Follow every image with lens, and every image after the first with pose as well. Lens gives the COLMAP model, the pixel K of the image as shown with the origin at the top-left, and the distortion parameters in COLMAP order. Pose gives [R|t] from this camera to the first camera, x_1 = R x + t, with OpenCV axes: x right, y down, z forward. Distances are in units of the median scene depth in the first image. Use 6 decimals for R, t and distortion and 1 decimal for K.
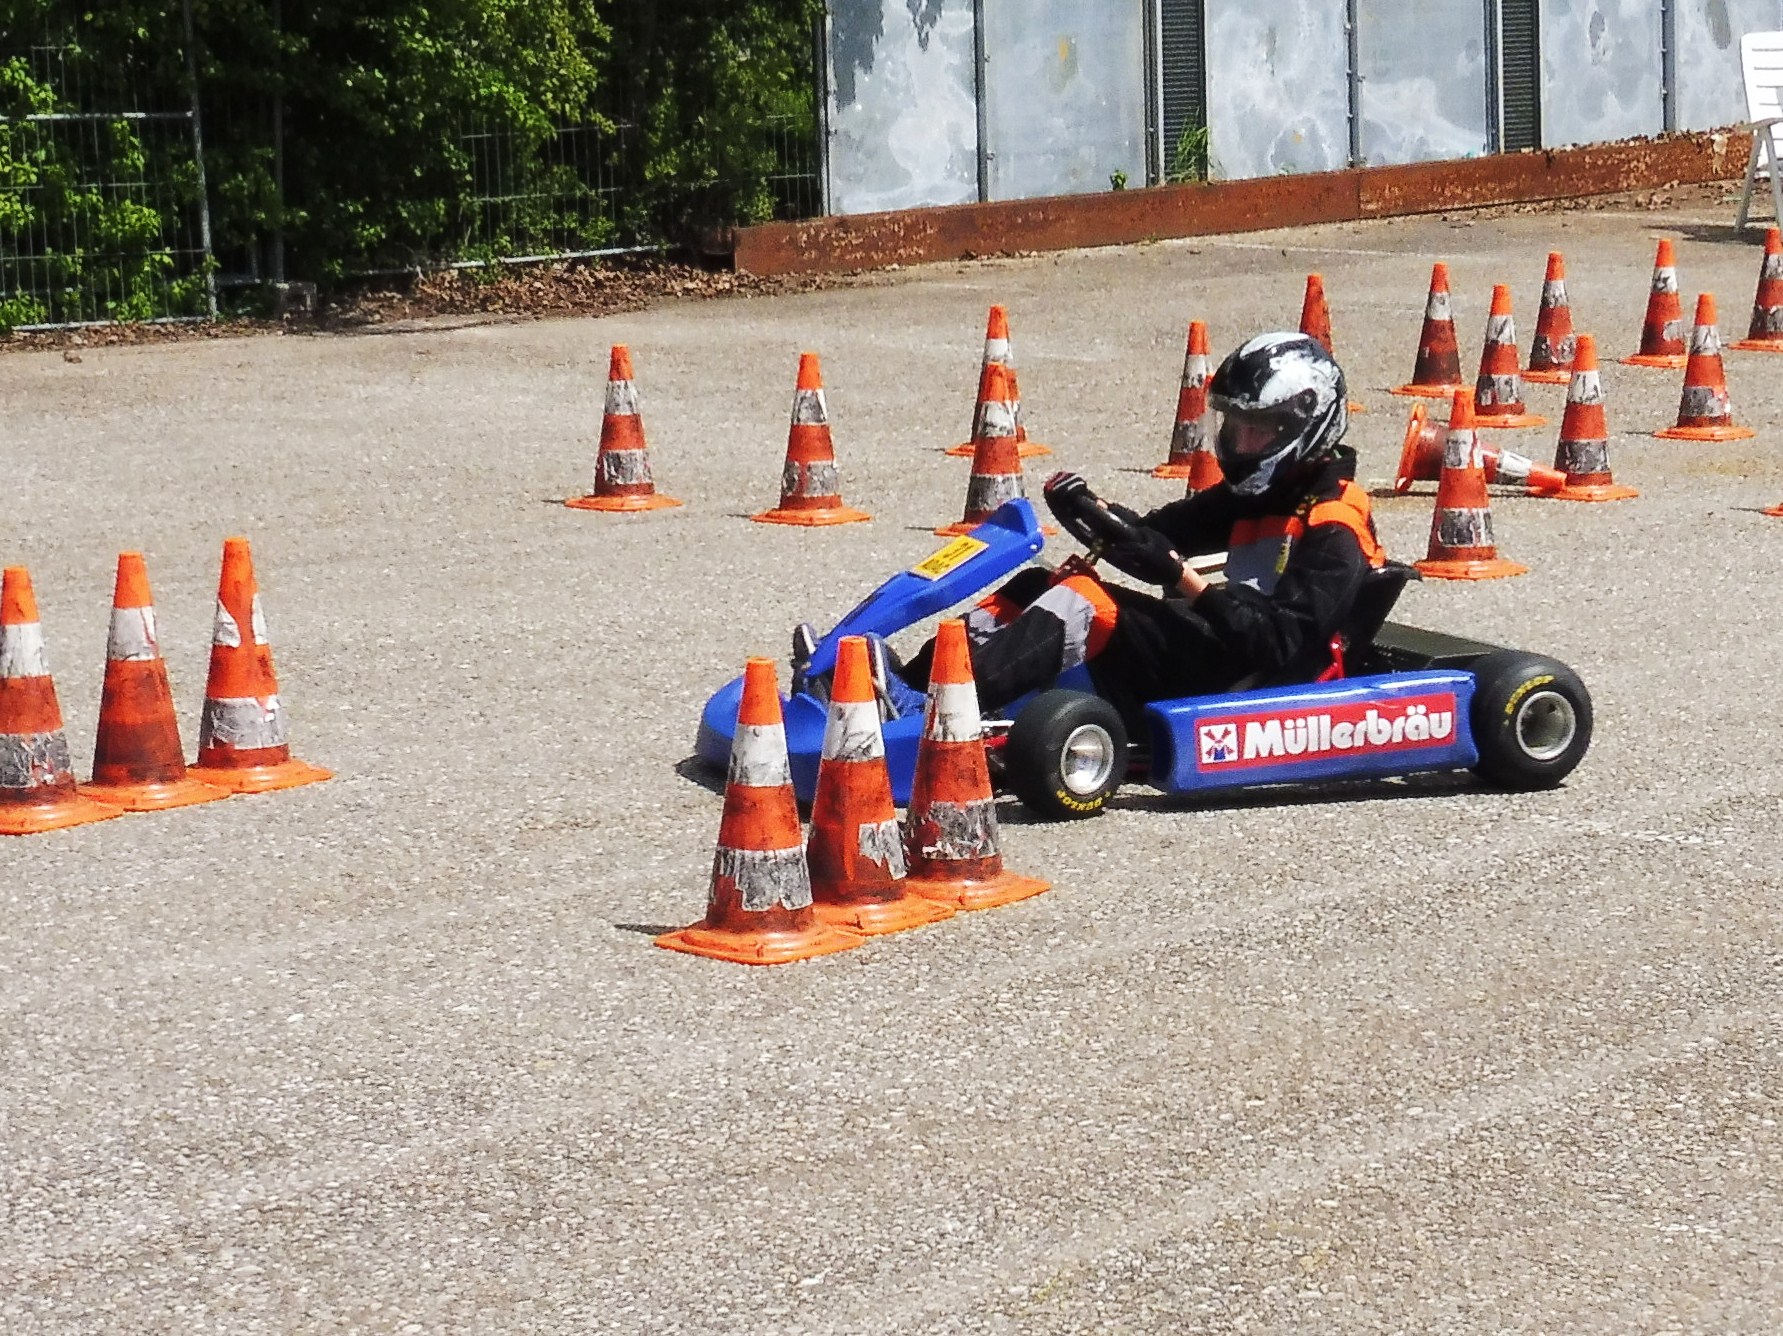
lens RADIAL K [[2023.6, 0, 891.5], [0, 2023.6, 668.0], [0, 0, 1]] dist [0.016101, -0.018746]
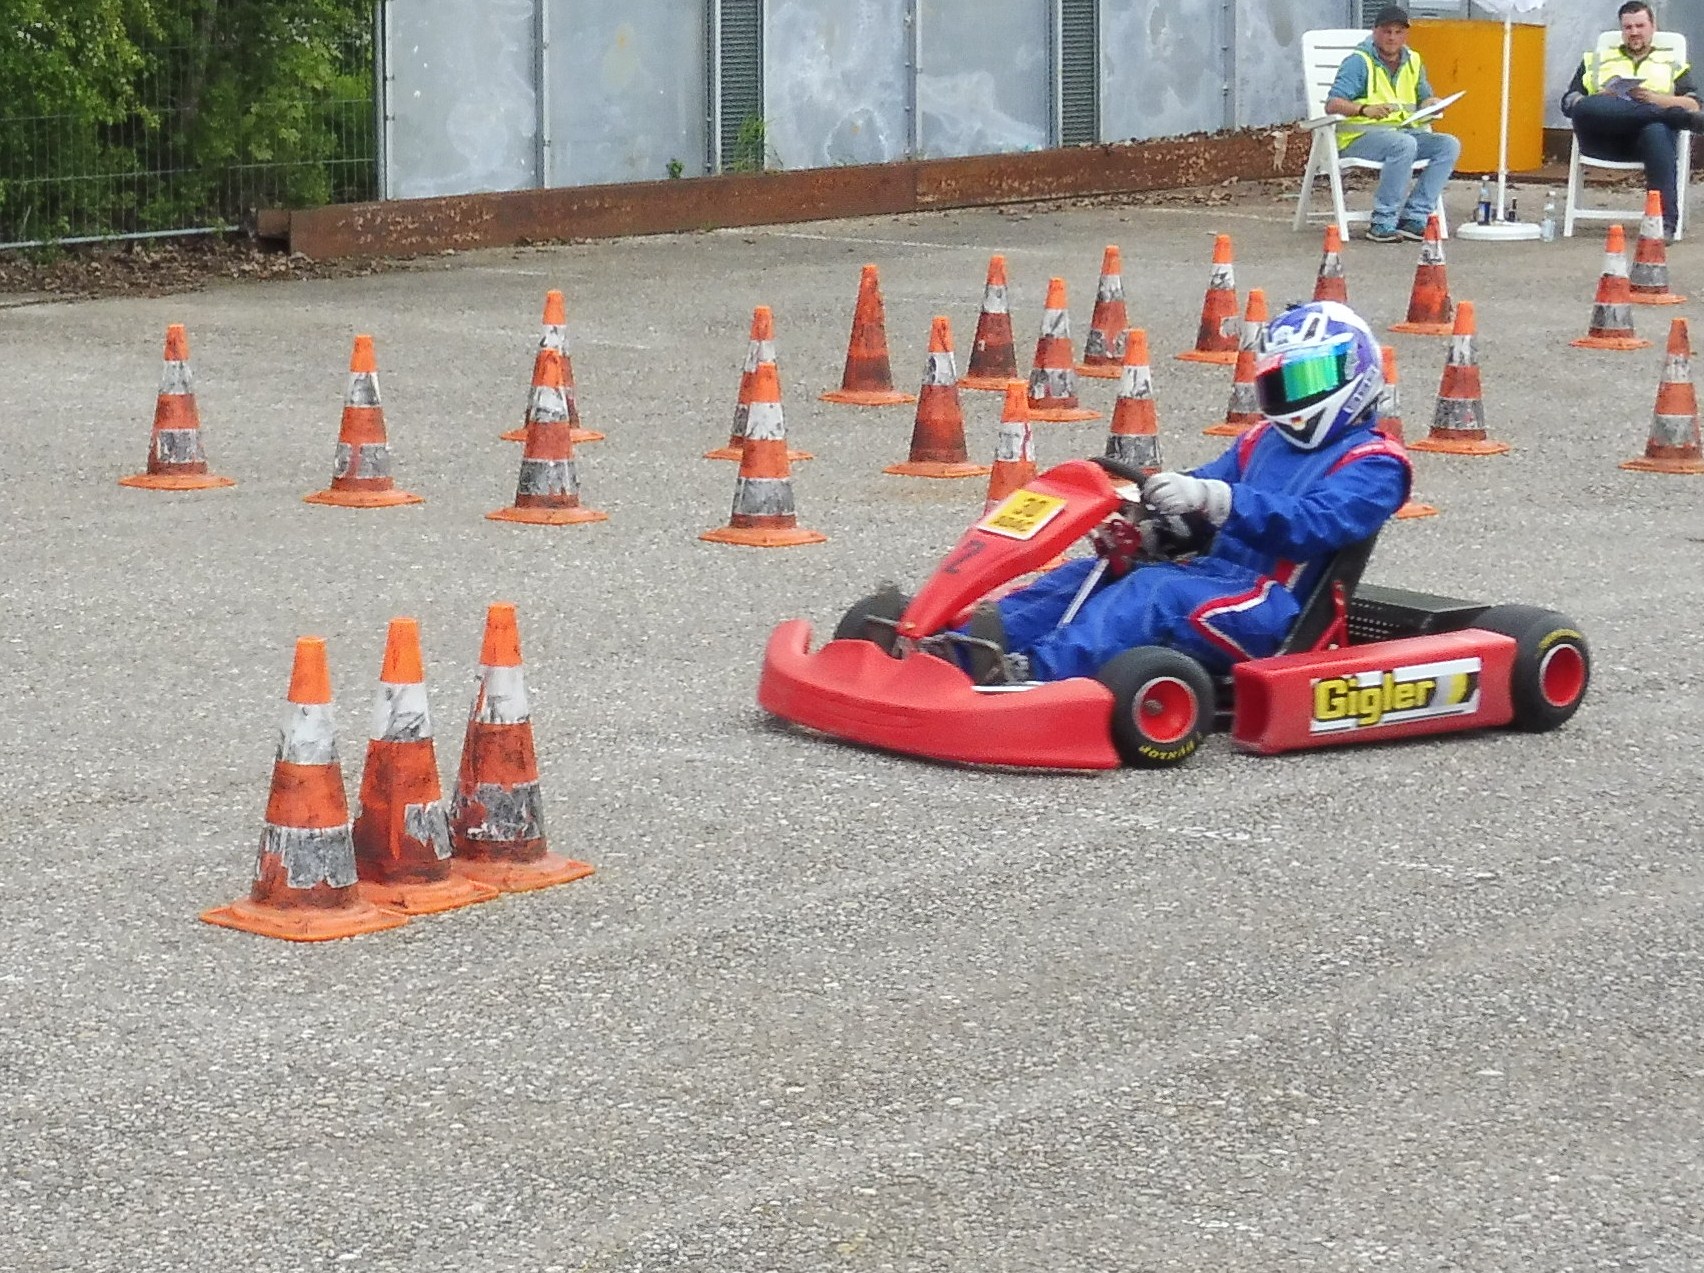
lens RADIAL K [[1933.9, 0, 852.0], [0, 1933.9, 636.5], [0, 0, 1]] dist [0.016101, -0.018746]
pose [[0.999494, 0.018603, -0.025801, 0.229062], [-0.018592, 0.999827, 0.000687, -0.011096], [0.025809, -0.000207, 0.999667, 0.041639]]
